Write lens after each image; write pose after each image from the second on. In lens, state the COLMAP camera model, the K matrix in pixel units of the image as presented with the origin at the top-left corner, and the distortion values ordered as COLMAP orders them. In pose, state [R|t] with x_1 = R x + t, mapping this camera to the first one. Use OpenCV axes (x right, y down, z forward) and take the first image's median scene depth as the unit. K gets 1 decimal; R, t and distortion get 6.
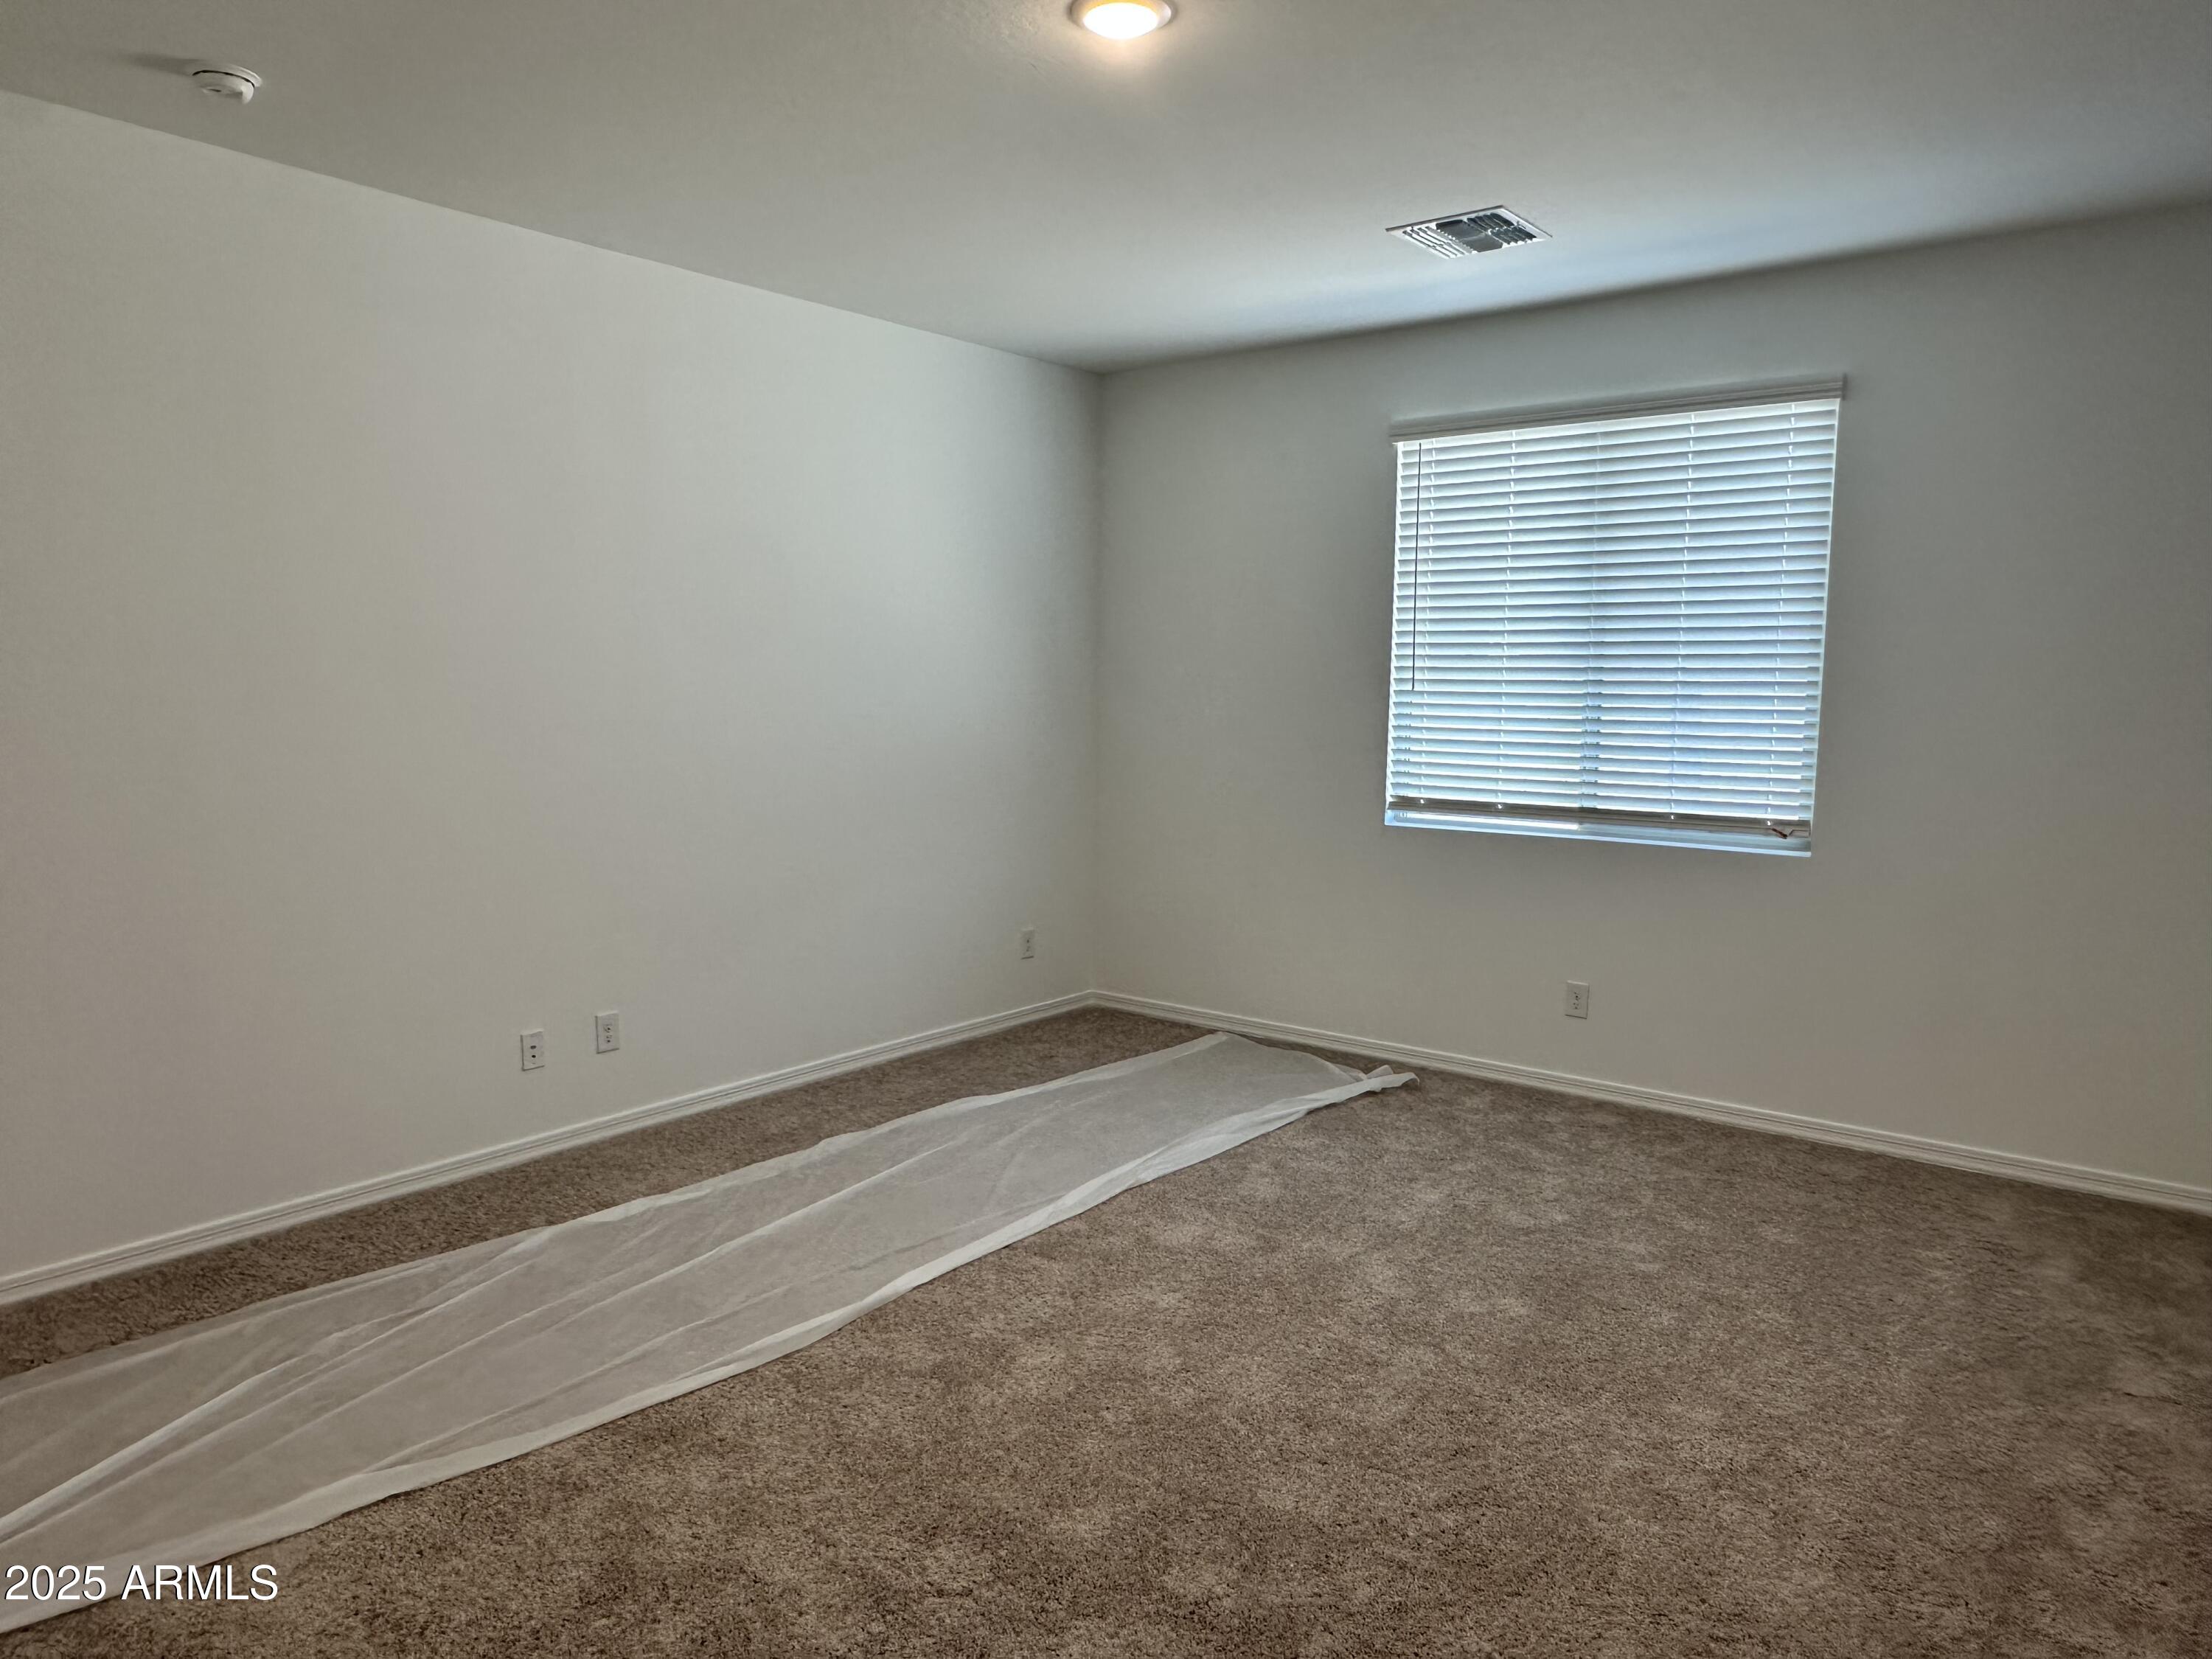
lens RADIAL K [[1451.2, 0, 1106.0], [0, 1451.2, 829.5], [0, 0, 1]] dist [-0.002032, -0.002892]
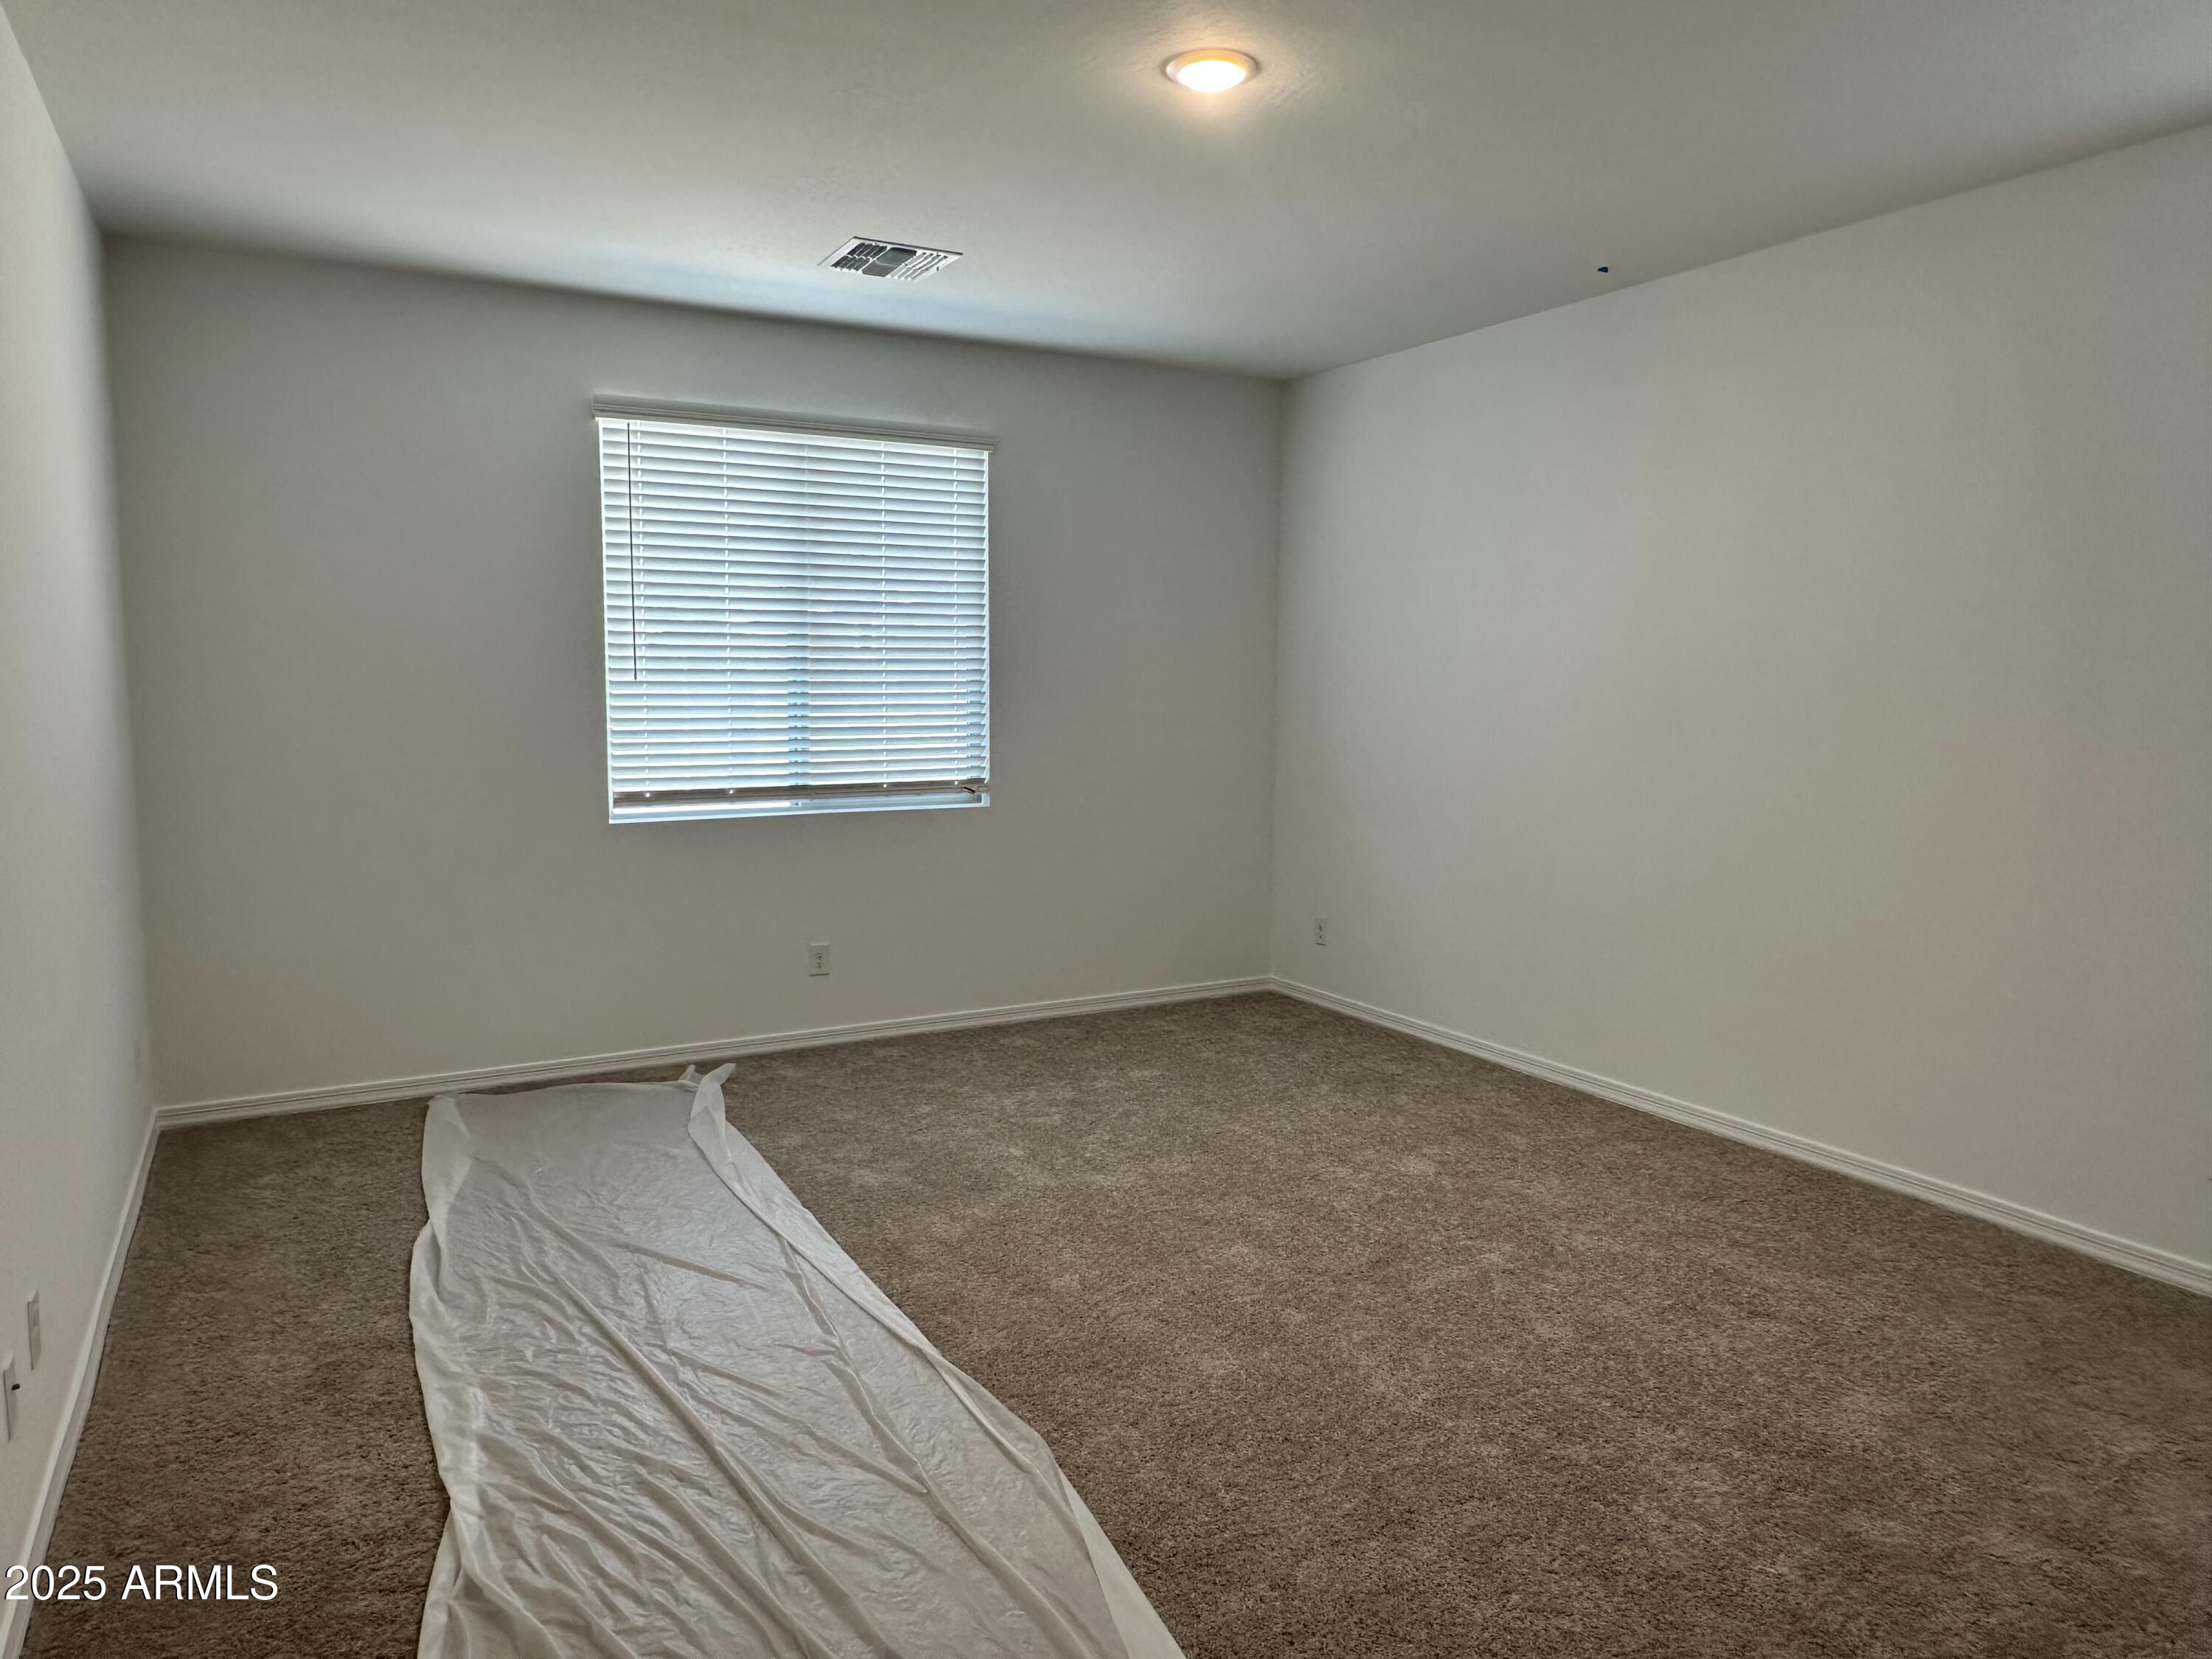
lens RADIAL K [[1451.2, 0, 1106.0], [0, 1451.2, 829.5], [0, 0, 1]] dist [-0.002032, -0.002892]
pose [[0.387381, -0.108582, 0.915503, -0.570194], [0.095768, 0.992407, 0.077180, -0.043161], [-0.916932, 0.057778, 0.394838, 0.346202]]
